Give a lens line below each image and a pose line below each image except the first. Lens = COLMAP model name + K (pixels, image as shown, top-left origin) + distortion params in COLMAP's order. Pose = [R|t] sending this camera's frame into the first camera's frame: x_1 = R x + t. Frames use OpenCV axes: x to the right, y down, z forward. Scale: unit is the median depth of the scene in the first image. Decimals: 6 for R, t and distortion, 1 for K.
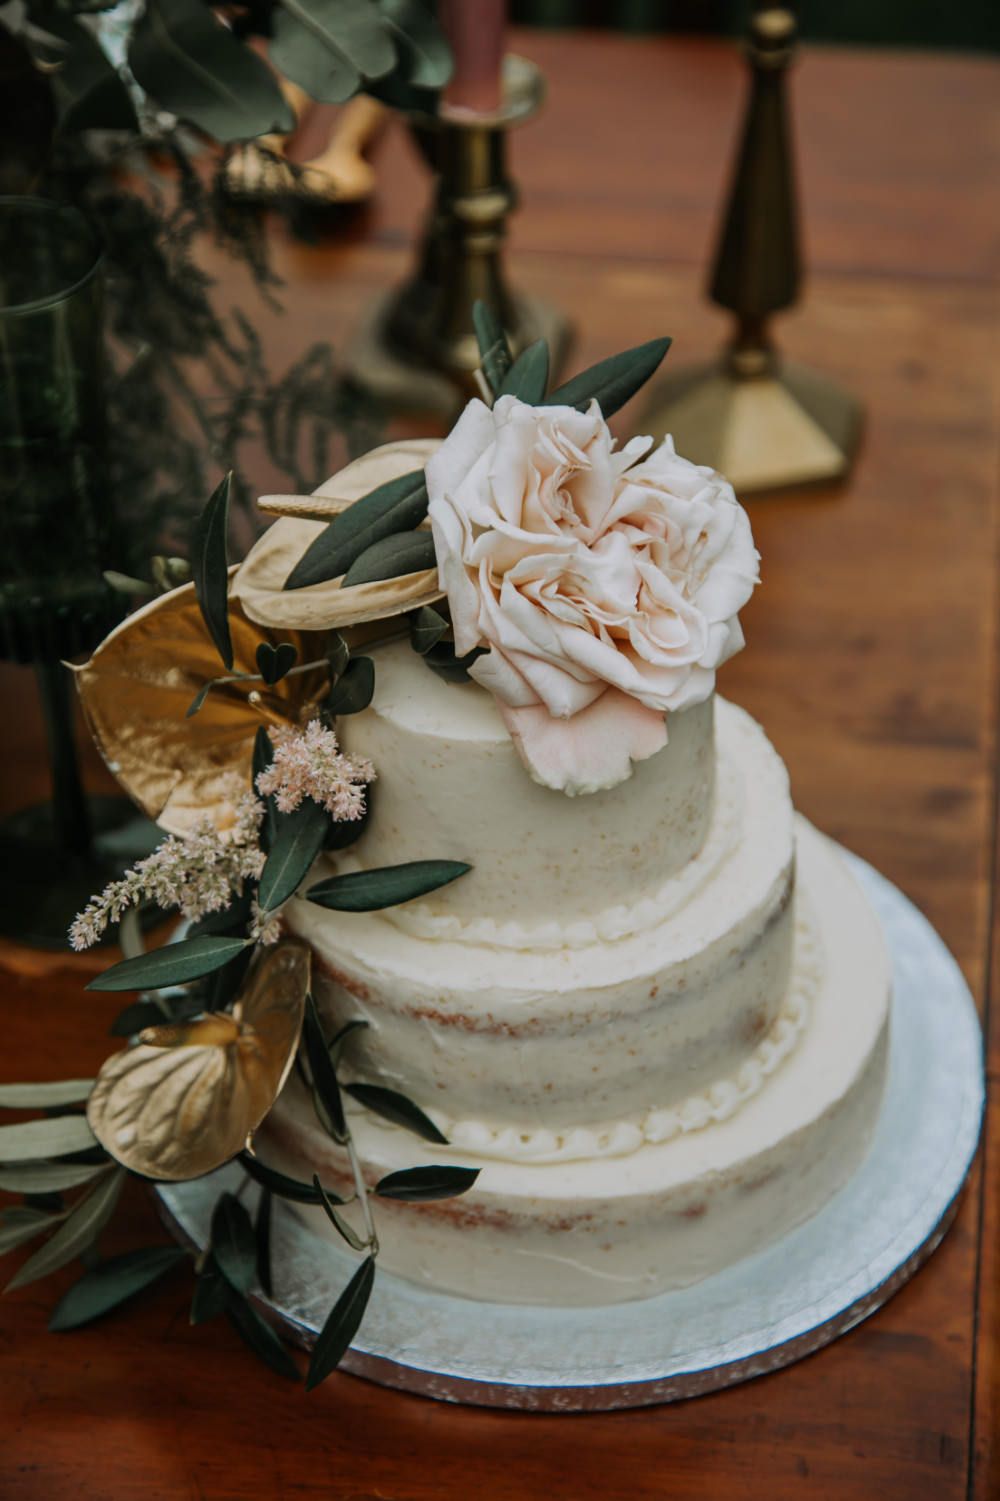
lens RADIAL K [[2454.5, 0, 500.0], [0, 2454.5, 750.5], [0, 0, 1]] dist [0.032039, 0.041372]
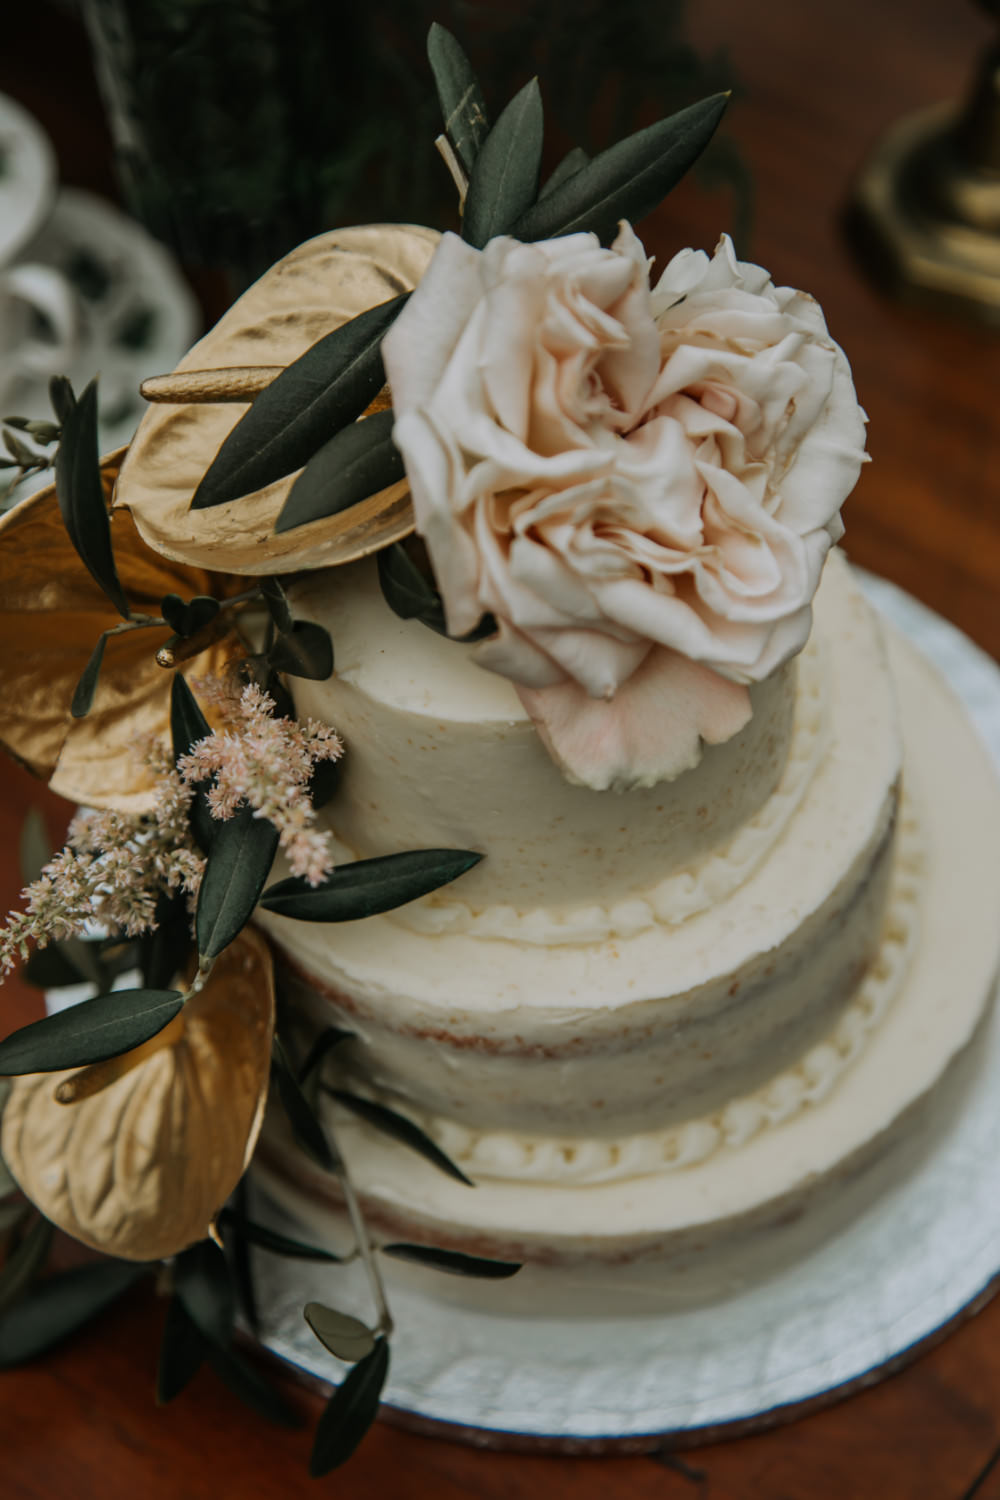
lens RADIAL K [[2452.9, 0, 500.0], [0, 2452.9, 750.0], [0, 0, 1]] dist [0.032039, 0.041372]
pose [[0.997618, -0.067440, 0.014482, -0.014801], [0.061325, 0.963292, 0.261356, -0.174881], [-0.031577, -0.259845, 0.965134, 0.299015]]
